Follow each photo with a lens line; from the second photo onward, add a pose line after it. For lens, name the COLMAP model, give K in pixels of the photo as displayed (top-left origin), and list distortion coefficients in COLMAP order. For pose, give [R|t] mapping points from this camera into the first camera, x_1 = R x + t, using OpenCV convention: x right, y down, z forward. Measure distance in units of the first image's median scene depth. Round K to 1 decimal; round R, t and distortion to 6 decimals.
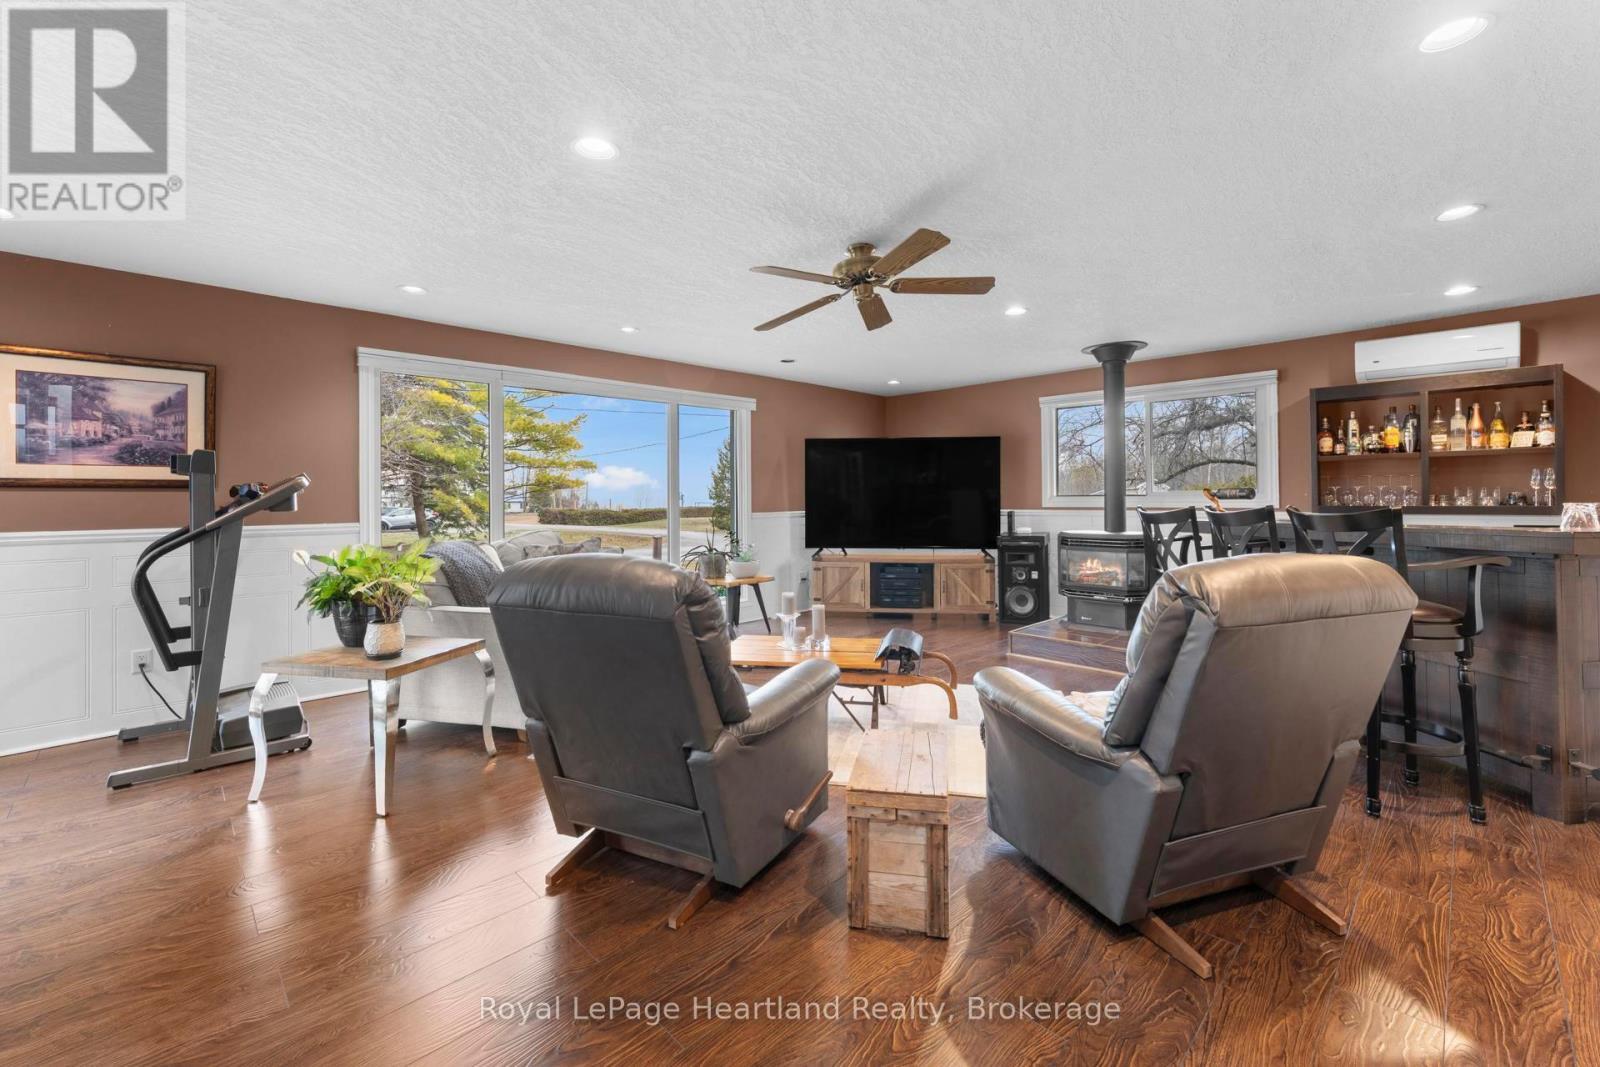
lens RADIAL K [[644.4, 0, 804.5], [0, 644.4, 496.6], [0, 0, 1]] dist [0.000772, -0.000383]
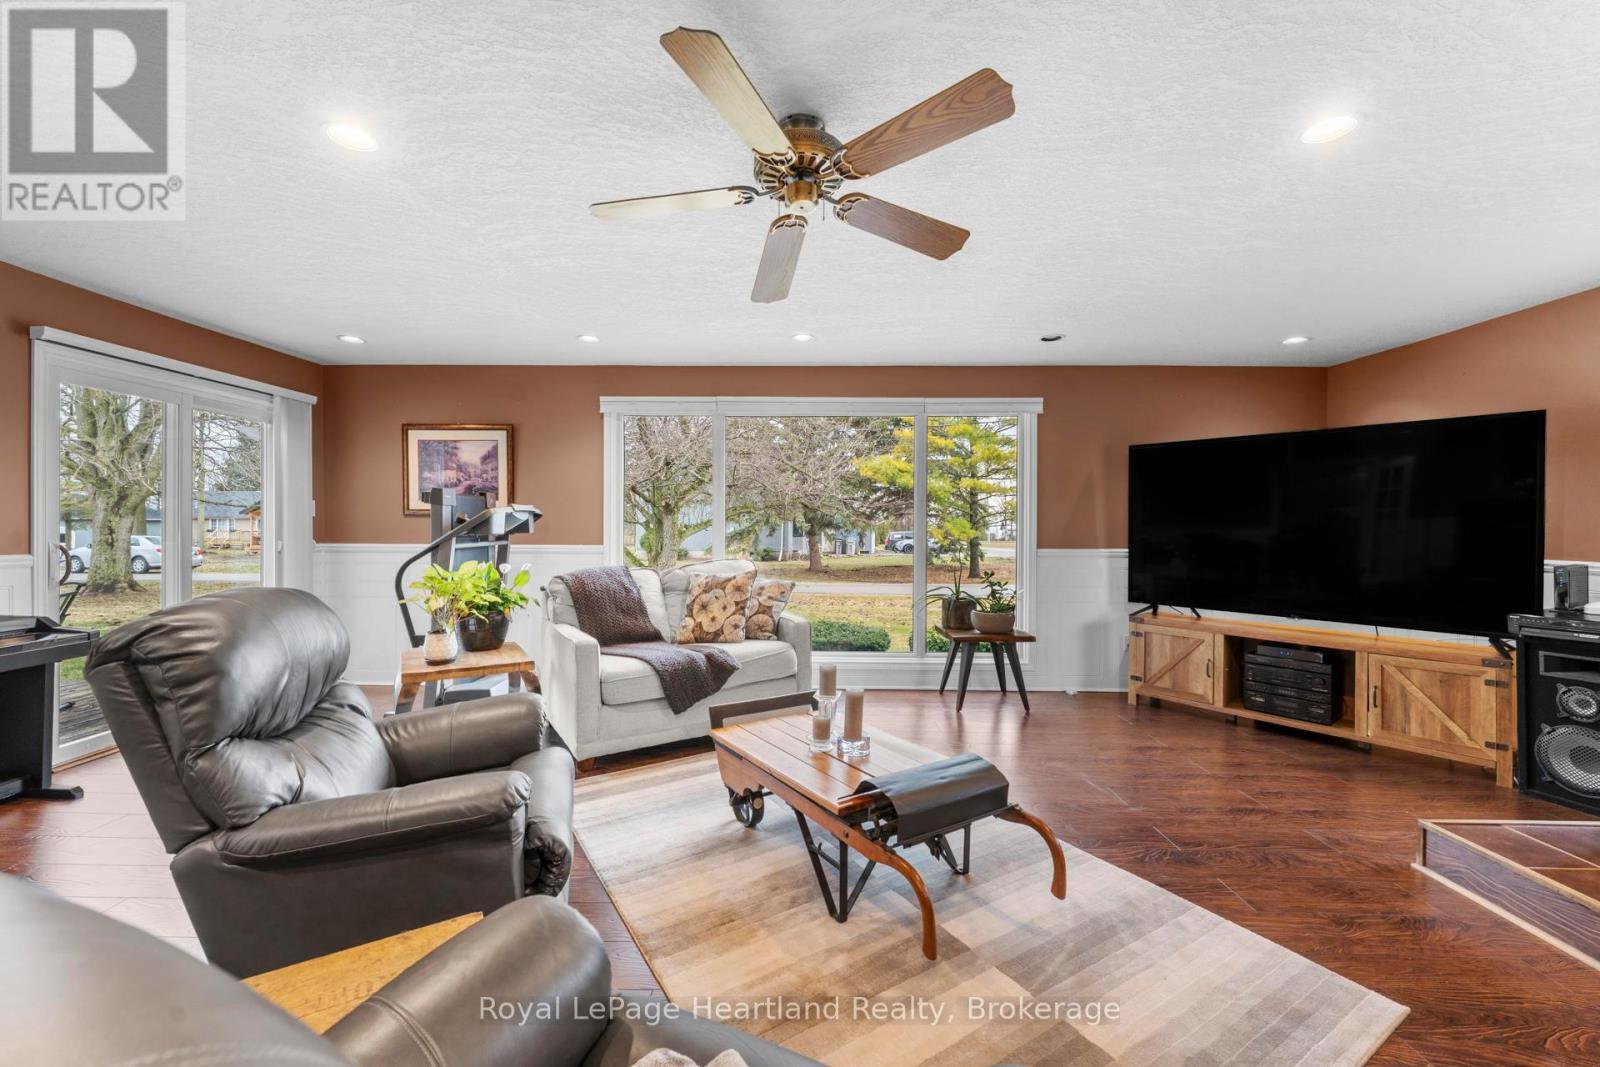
lens RADIAL K [[644.4, 0, 800.0], [0, 644.4, 527.0], [0, 0, 1]] dist [0.000772, -0.000383]
pose [[0.708870, 0.014093, -0.705198, 0.254230], [-0.009582, 0.999901, 0.010350, -0.005575], [0.705274, -0.000579, 0.708935, 0.264155]]
